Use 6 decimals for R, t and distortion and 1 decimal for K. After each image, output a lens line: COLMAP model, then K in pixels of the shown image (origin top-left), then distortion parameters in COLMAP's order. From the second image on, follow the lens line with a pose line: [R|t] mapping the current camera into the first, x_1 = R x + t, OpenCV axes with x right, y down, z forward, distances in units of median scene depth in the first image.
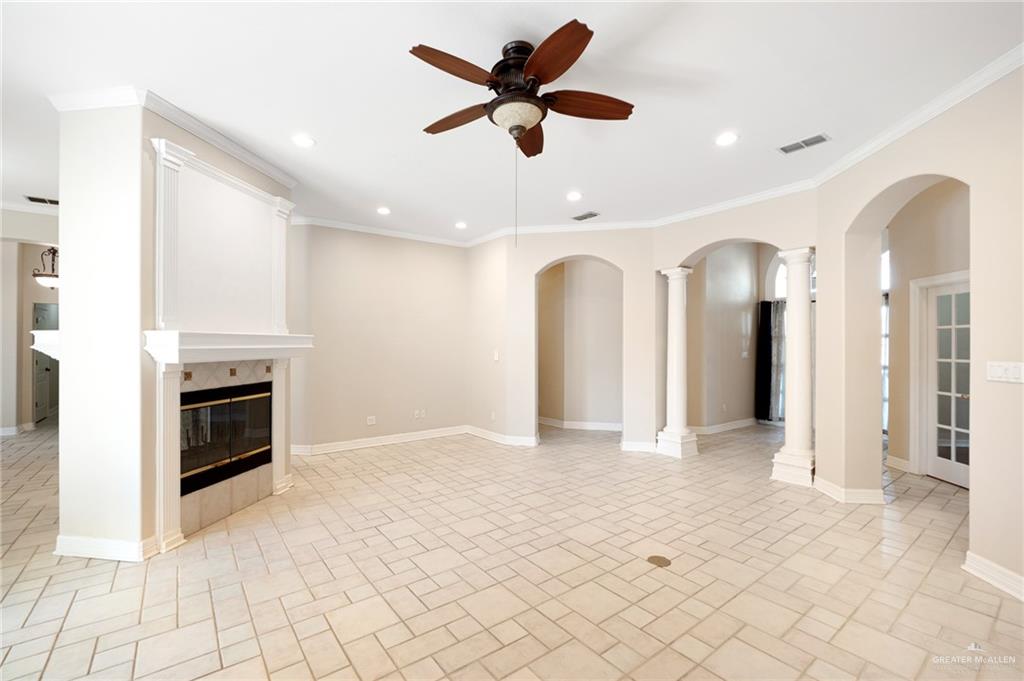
lens RADIAL K [[447.9, 0, 512.0], [0, 447.9, 340.5], [0, 0, 1]] dist [0.001157, -0.006313]
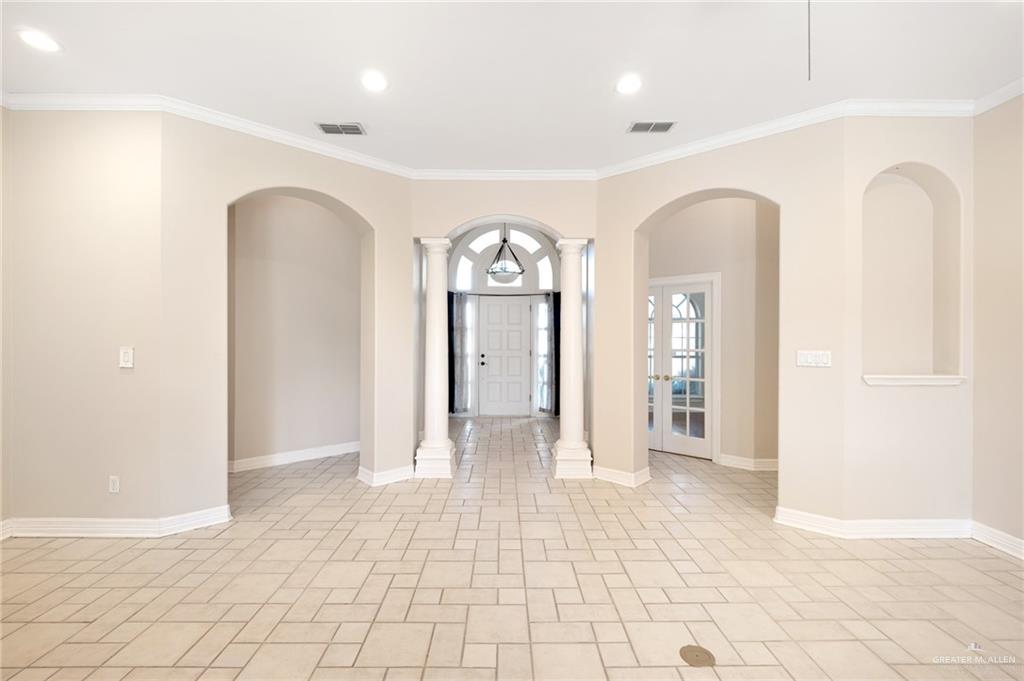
lens RADIAL K [[447.9, 0, 512.0], [0, 447.9, 340.5], [0, 0, 1]] dist [0.001157, -0.006313]
pose [[0.594267, -0.004401, 0.804256, -0.226391], [-0.011374, 0.999839, 0.013875, 0.005997], [-0.804187, -0.017393, 0.594121, 0.501686]]
